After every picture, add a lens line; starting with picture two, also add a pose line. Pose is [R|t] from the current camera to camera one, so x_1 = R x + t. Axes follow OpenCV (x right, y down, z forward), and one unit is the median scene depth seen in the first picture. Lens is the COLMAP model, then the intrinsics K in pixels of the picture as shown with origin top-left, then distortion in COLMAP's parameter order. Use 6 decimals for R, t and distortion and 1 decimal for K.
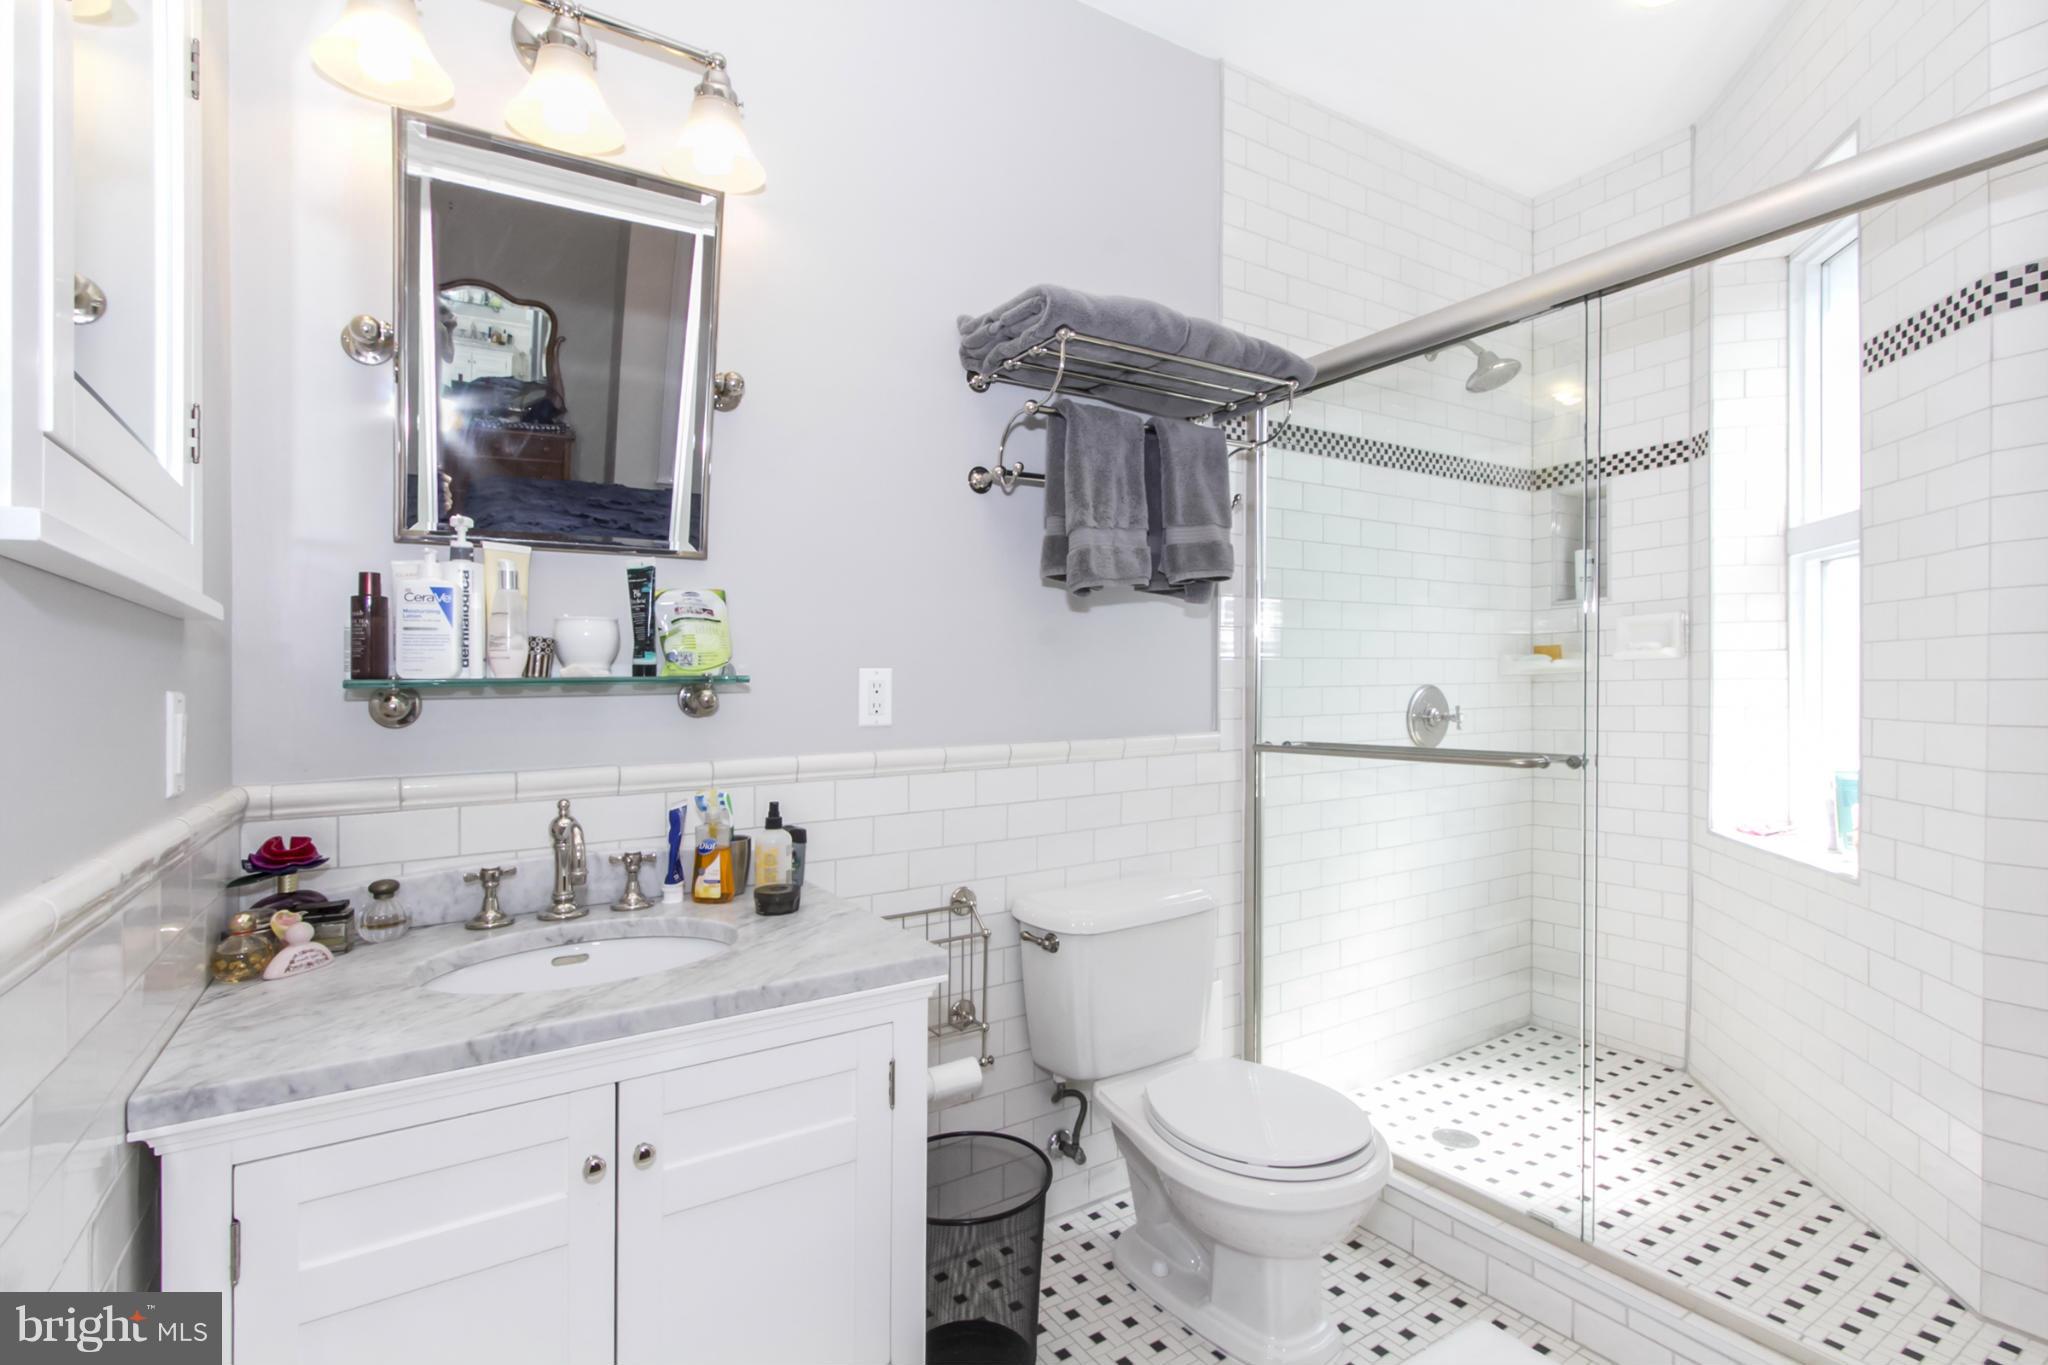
lens RADIAL K [[963.6, 0, 1024.0], [0, 963.6, 682.5], [0, 0, 1]] dist [-0.000049, 0.000036]
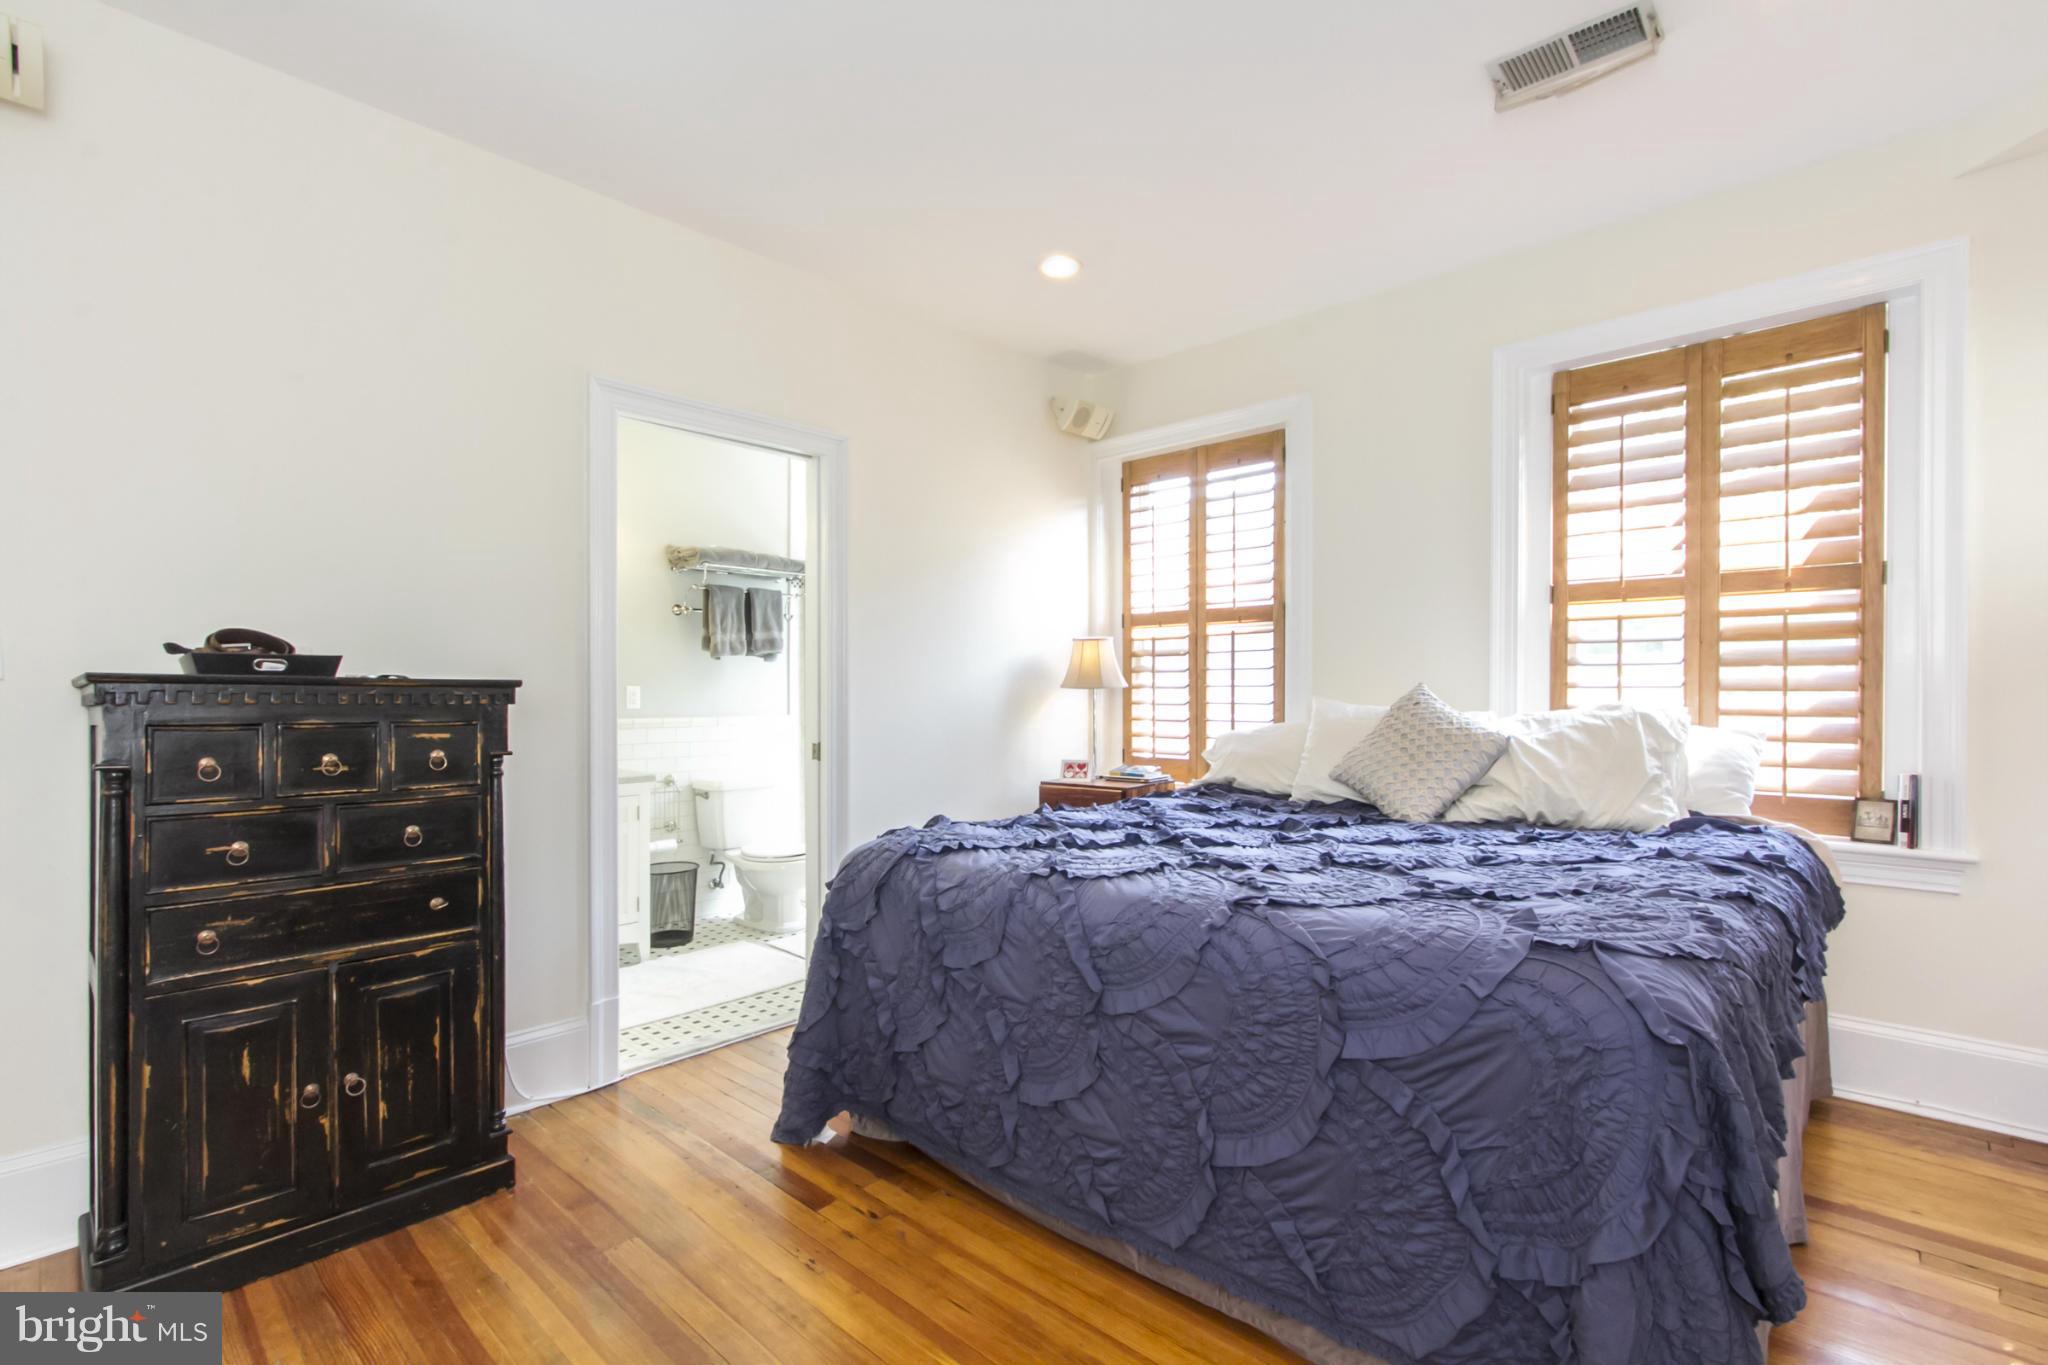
lens RADIAL K [[933.9, 0, 1015.1], [0, 933.9, 699.3], [0, 0, 1]] dist [-0.001793, -0.000540]
pose [[0.965744, -0.003400, 0.259473, 0.205907], [0.003239, 0.999994, 0.001049, 0.020951], [-0.259475, -0.000173, 0.965750, -1.850893]]
